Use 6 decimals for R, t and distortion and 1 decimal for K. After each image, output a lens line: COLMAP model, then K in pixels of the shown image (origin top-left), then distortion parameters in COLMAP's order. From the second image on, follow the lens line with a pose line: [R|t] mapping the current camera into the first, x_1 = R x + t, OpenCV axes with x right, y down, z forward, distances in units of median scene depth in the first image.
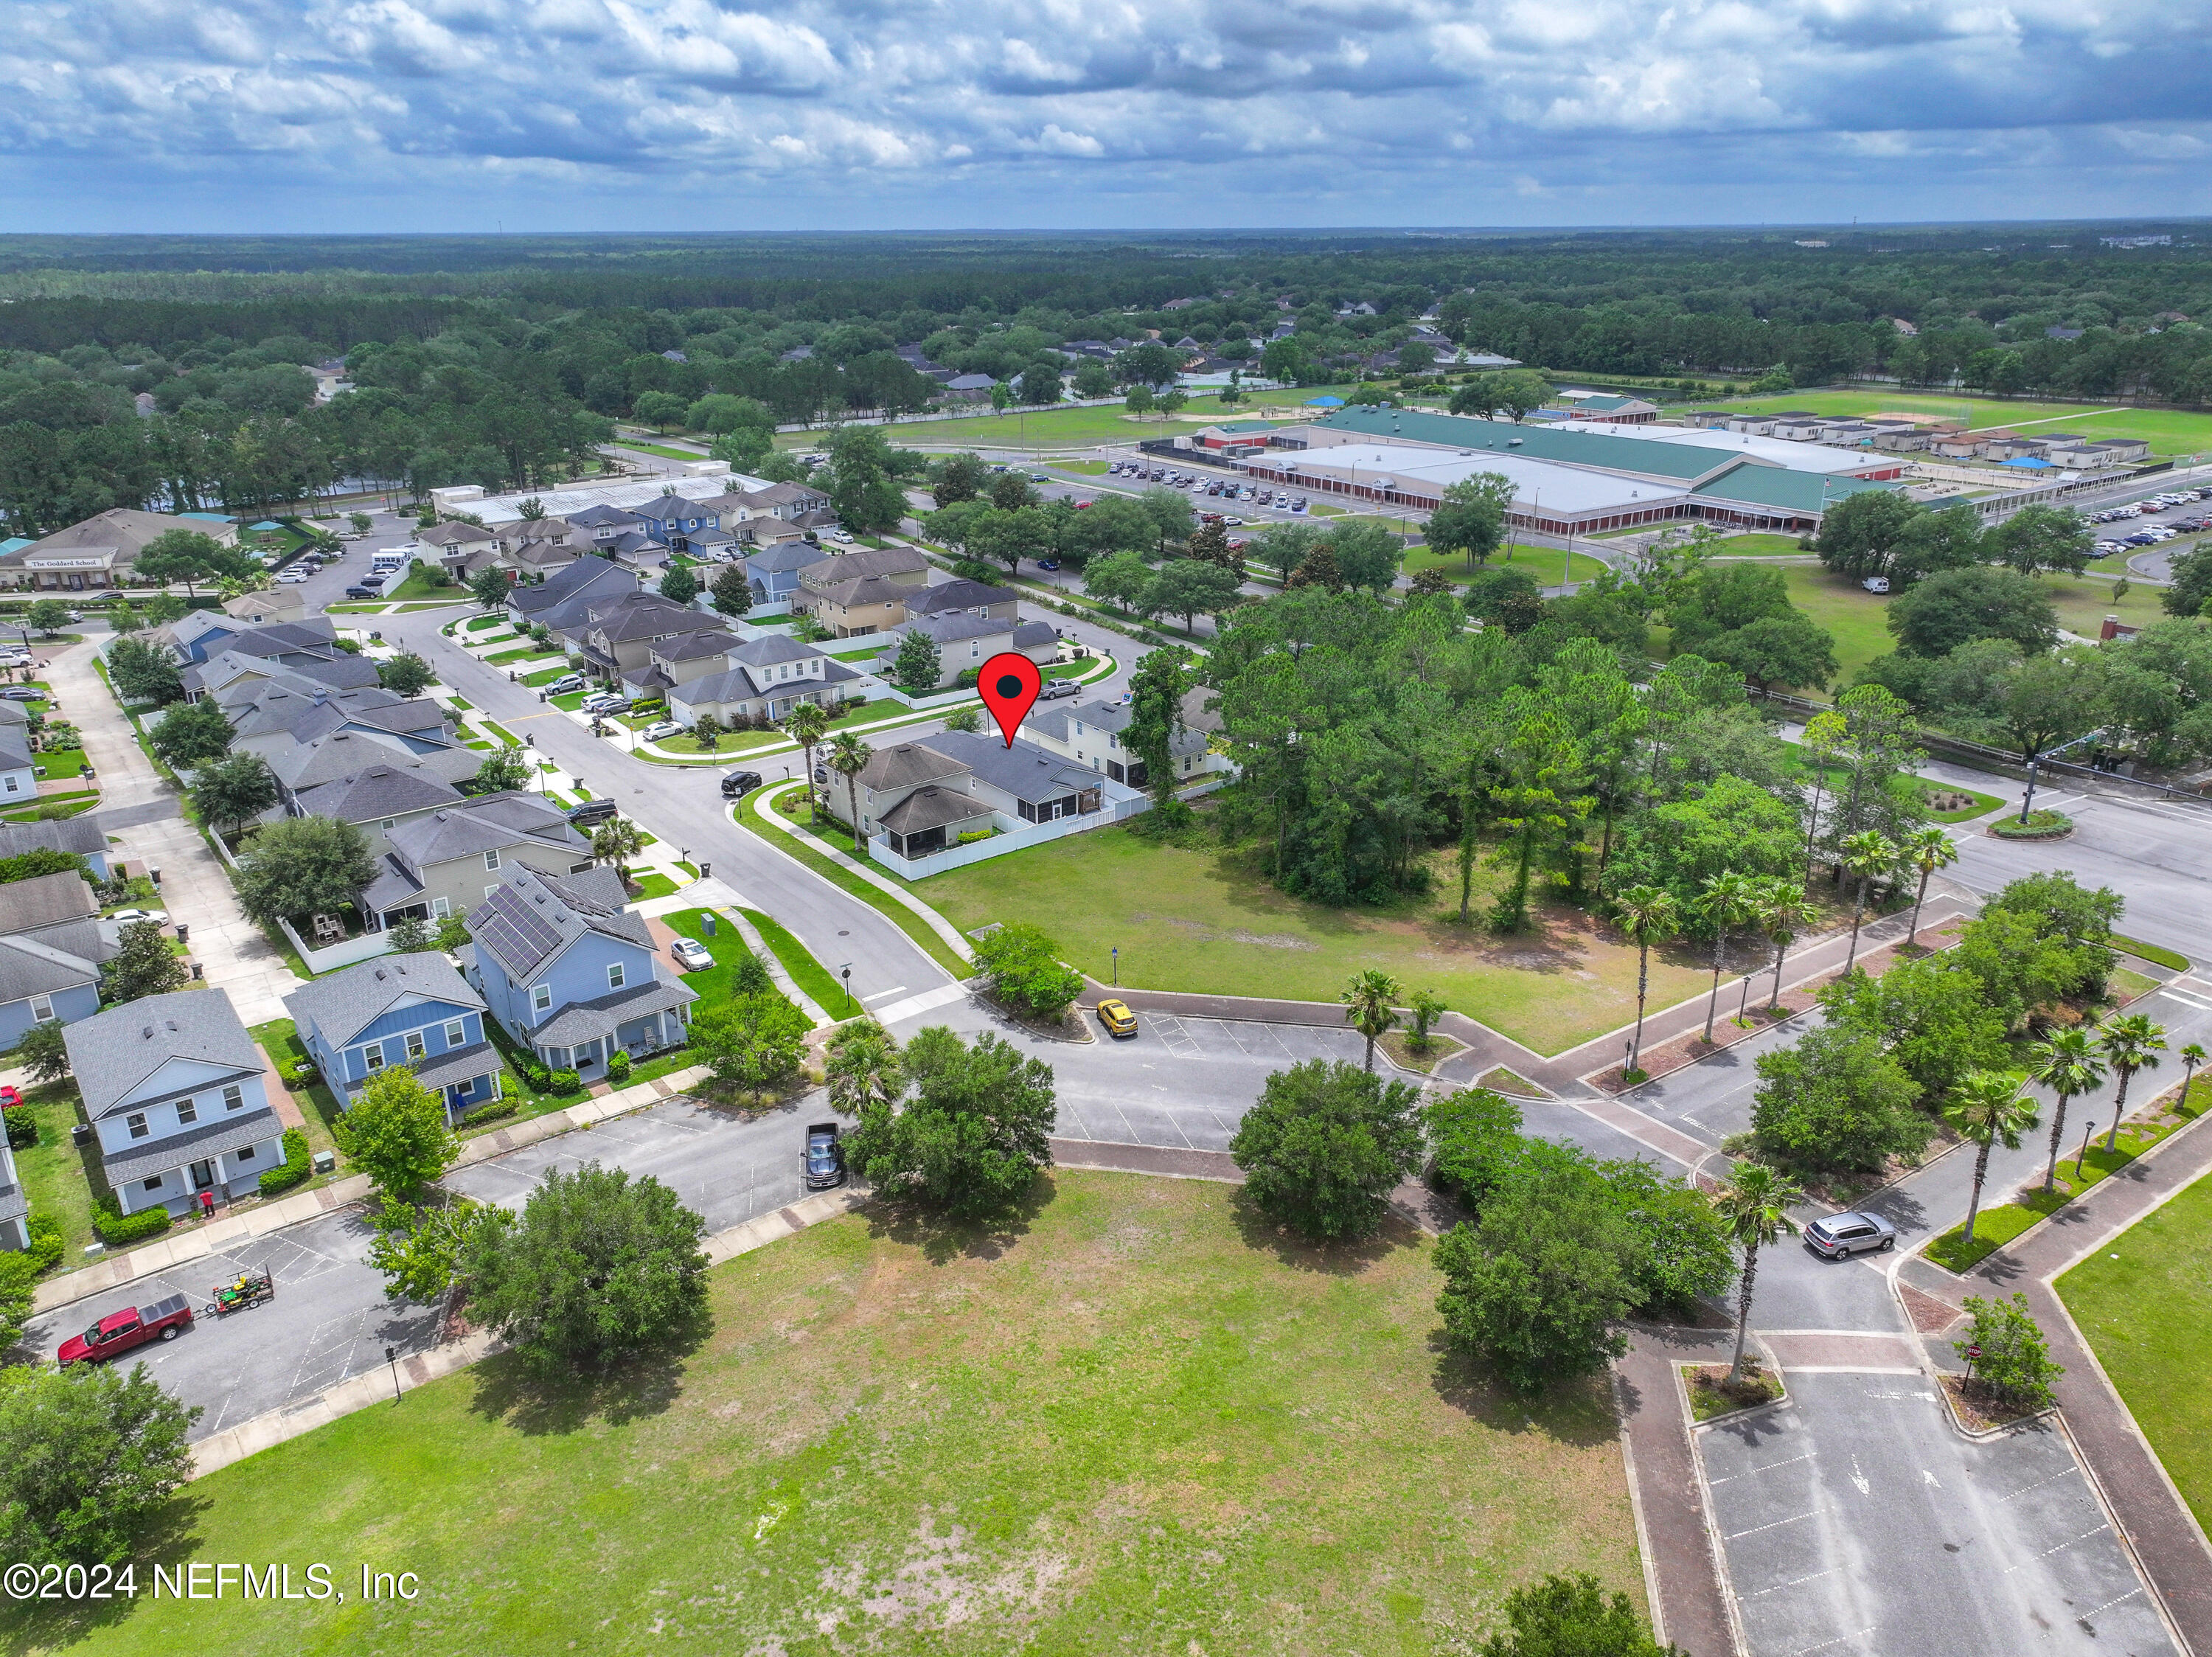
lens RADIAL K [[1534.2, 0, 1106.0], [0, 1534.2, 828.5], [0, 0, 1]] dist [-0.001137, 0.029317]
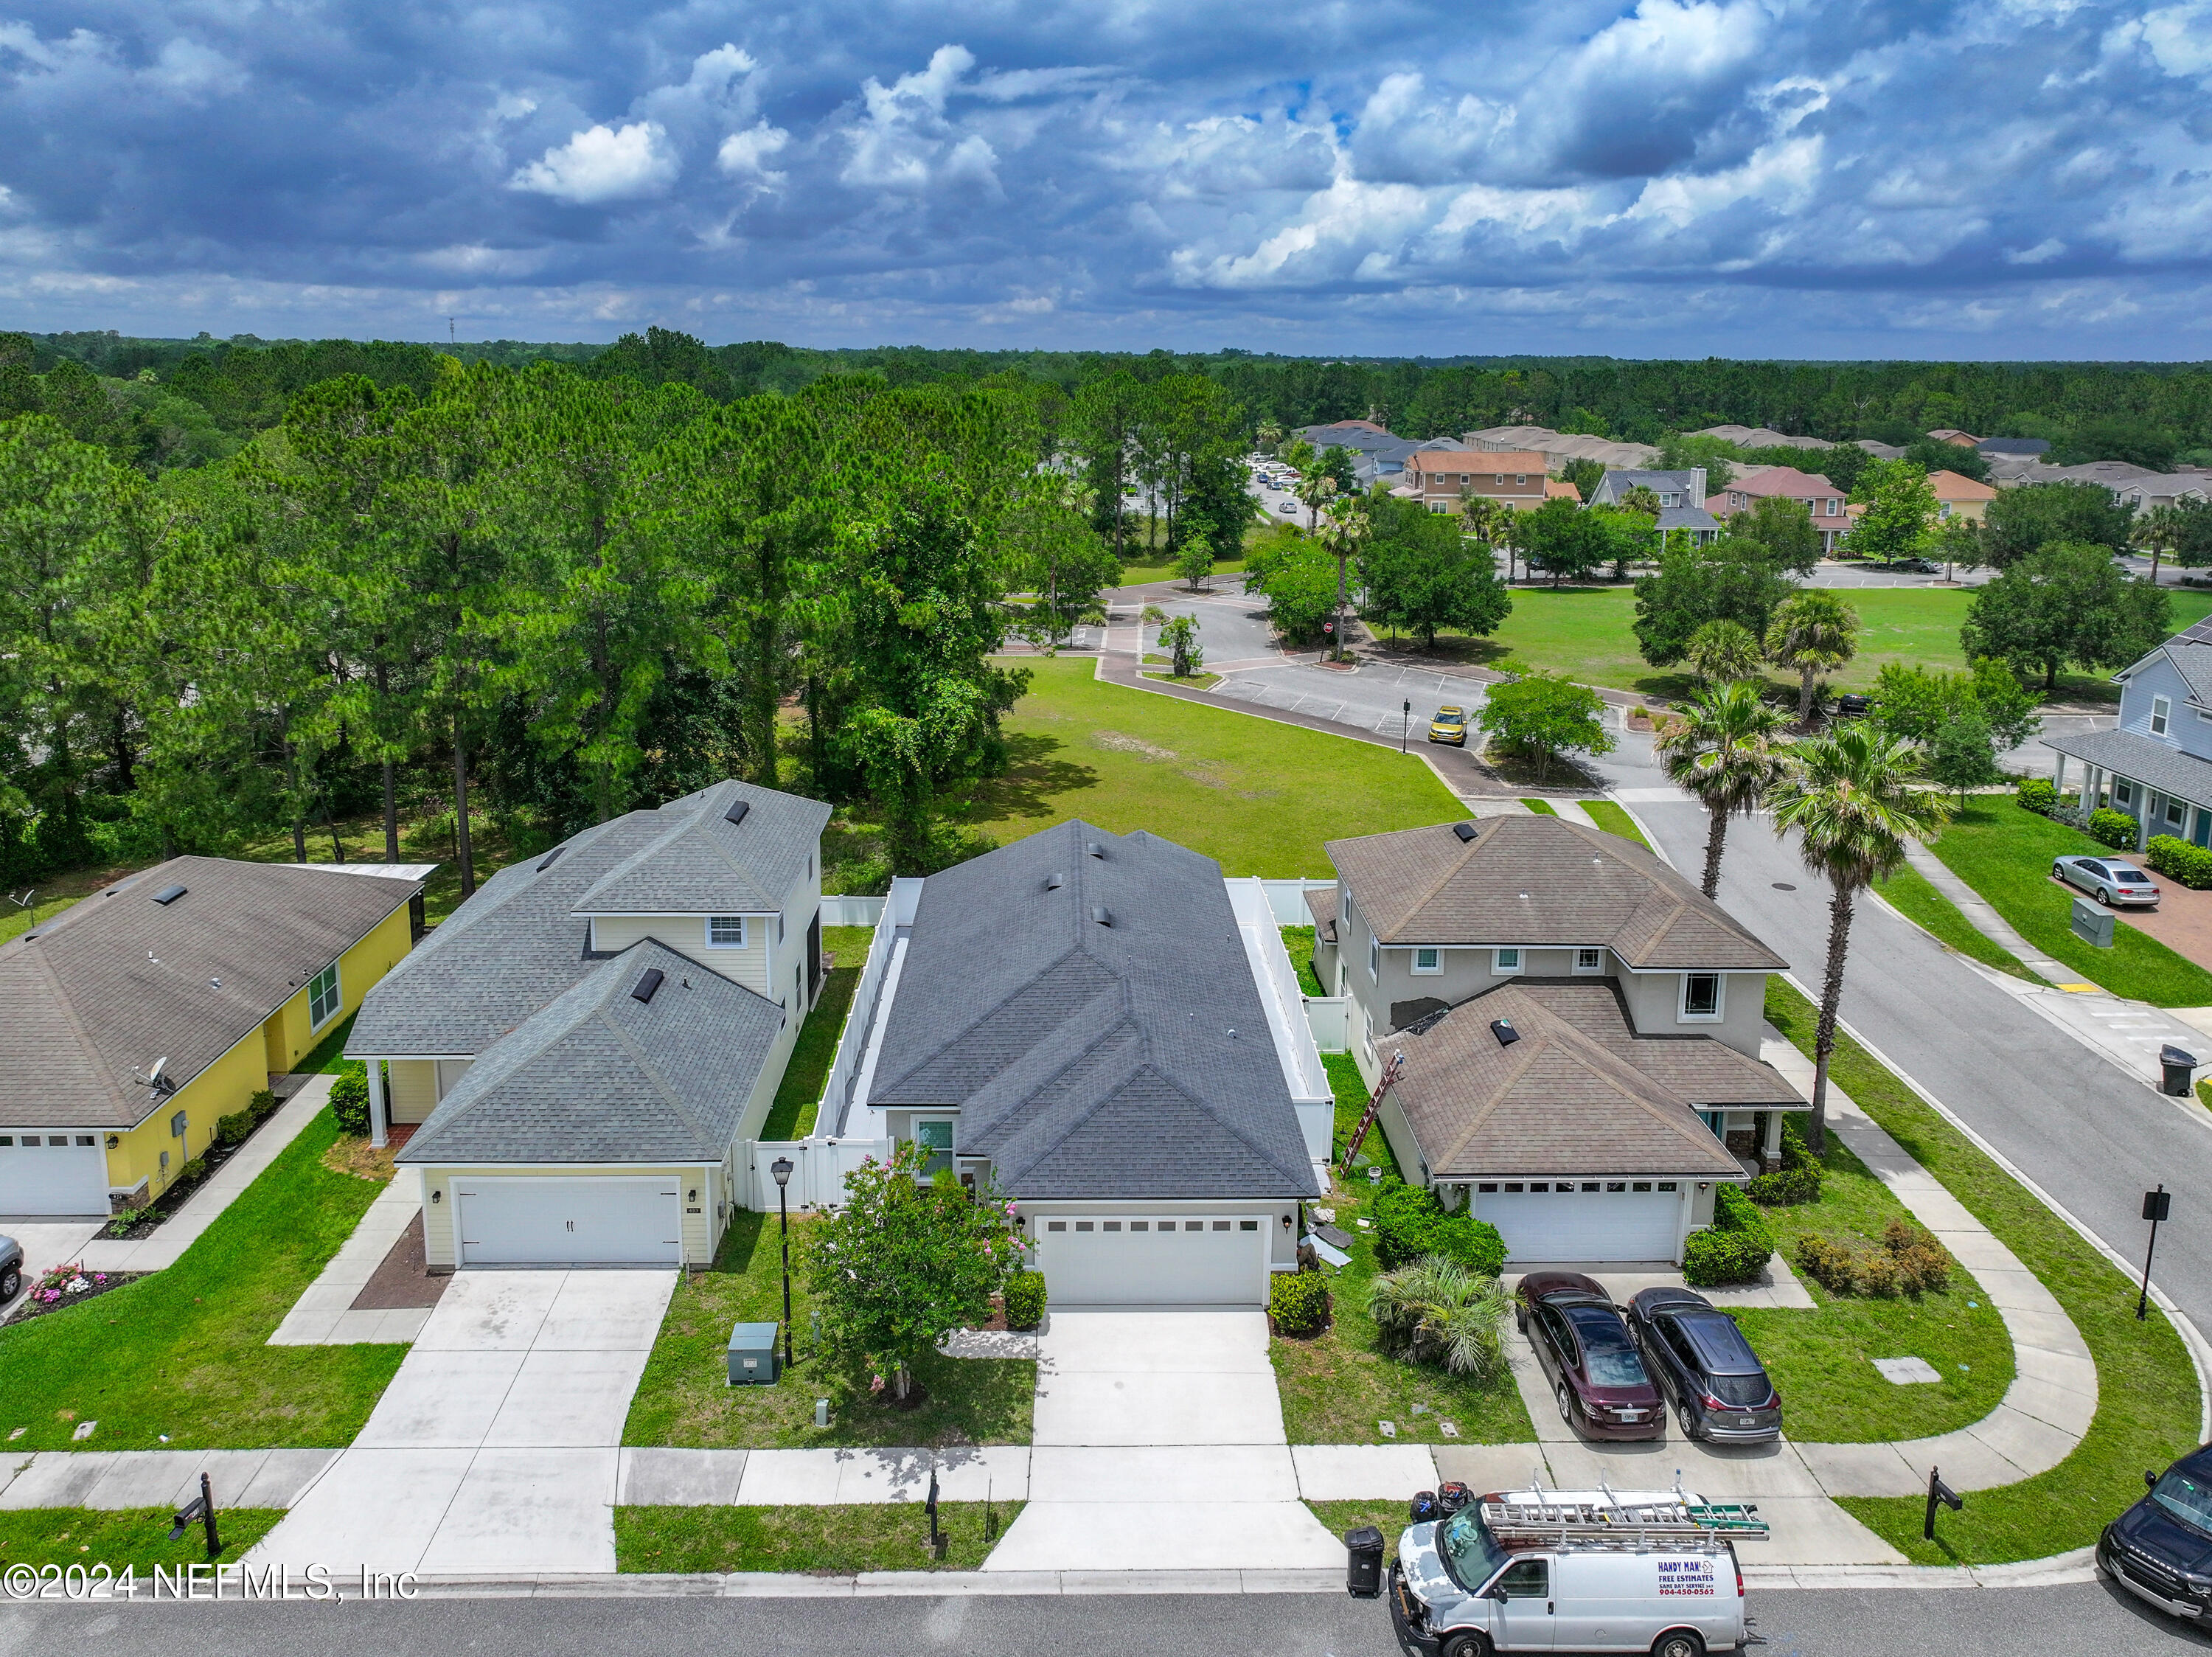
lens RADIAL K [[1574.9, 0, 1074.5], [0, 1574.9, 891.8], [0, 0, 1]] dist [0.005907, 0.000441]
pose [[-0.802312, -0.180001, 0.569117, -0.205949], [0.222012, 0.795057, 0.564442, -0.200682], [-0.554081, 0.579210, -0.597922, 1.058333]]
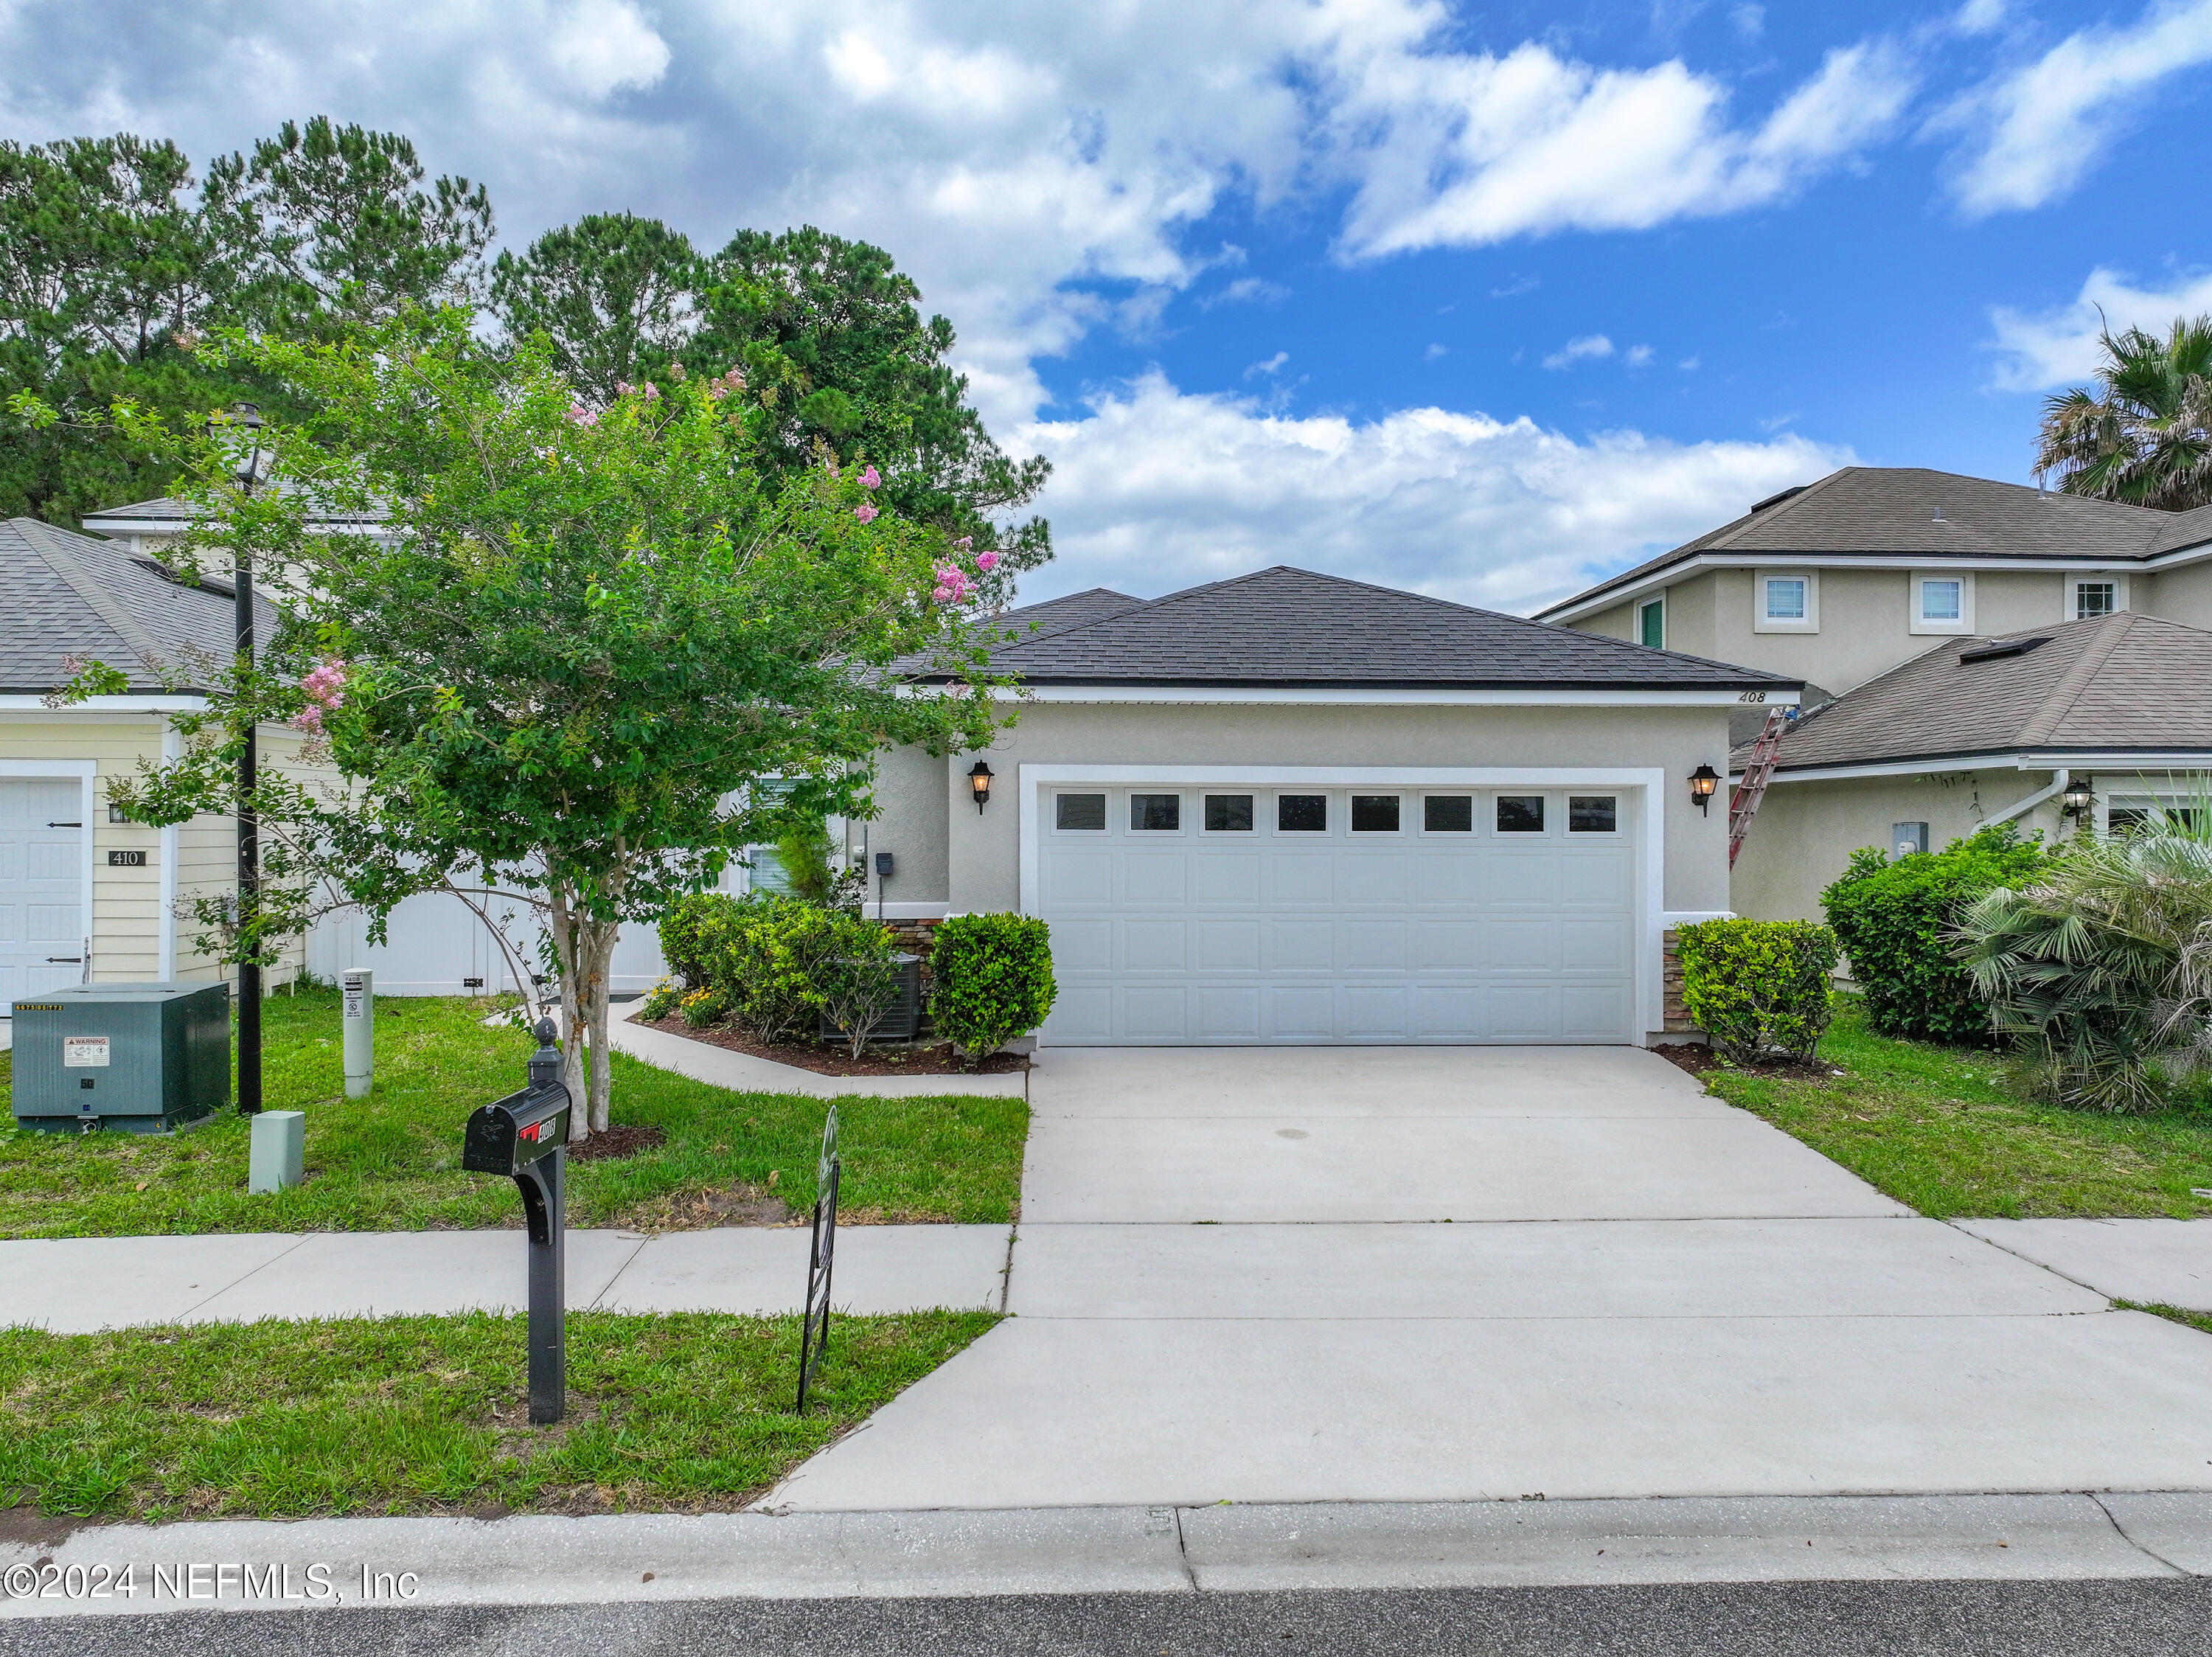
lens RADIAL K [[1617.7, 0, 1098.4], [0, 1617.7, 837.8], [0, 0, 1]] dist [0.004992, 0.002293]
pose [[-0.821865, 0.018634, 0.569377, -0.140836], [0.219749, 0.932484, 0.286678, -0.073009], [-0.525593, 0.360731, -0.770471, 1.022478]]
